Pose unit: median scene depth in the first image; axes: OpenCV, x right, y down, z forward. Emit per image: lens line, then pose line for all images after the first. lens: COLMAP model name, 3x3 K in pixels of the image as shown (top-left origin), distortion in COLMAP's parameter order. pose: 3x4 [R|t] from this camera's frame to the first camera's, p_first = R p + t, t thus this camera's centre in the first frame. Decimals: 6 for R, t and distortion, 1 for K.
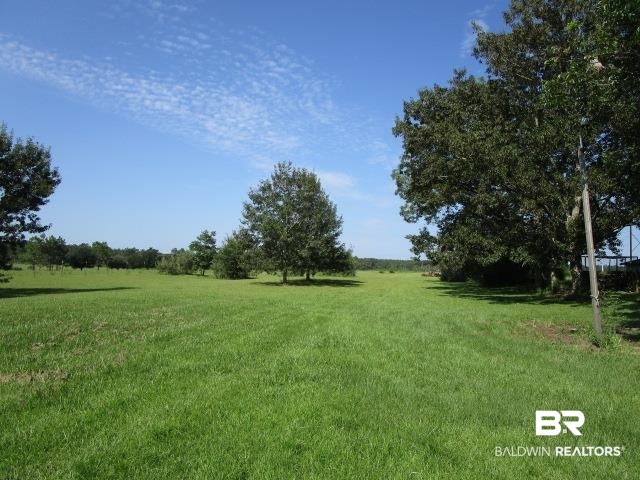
lens RADIAL K [[470.0, 0, 320.0], [0, 470.0, 238.9], [0, 0, 1]] dist [-0.000589, -0.000487]
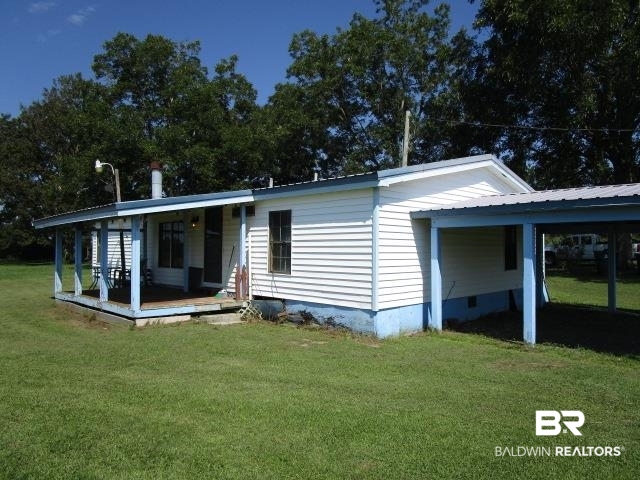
lens RADIAL K [[470.0, 0, 319.9], [0, 470.0, 240.6], [0, 0, 1]] dist [-0.000589, -0.000487]
pose [[0.605724, 0.016341, 0.795507, -0.369979], [-0.043367, 0.998981, 0.012501, -0.036673], [-0.794492, -0.042071, 0.605815, -0.942419]]
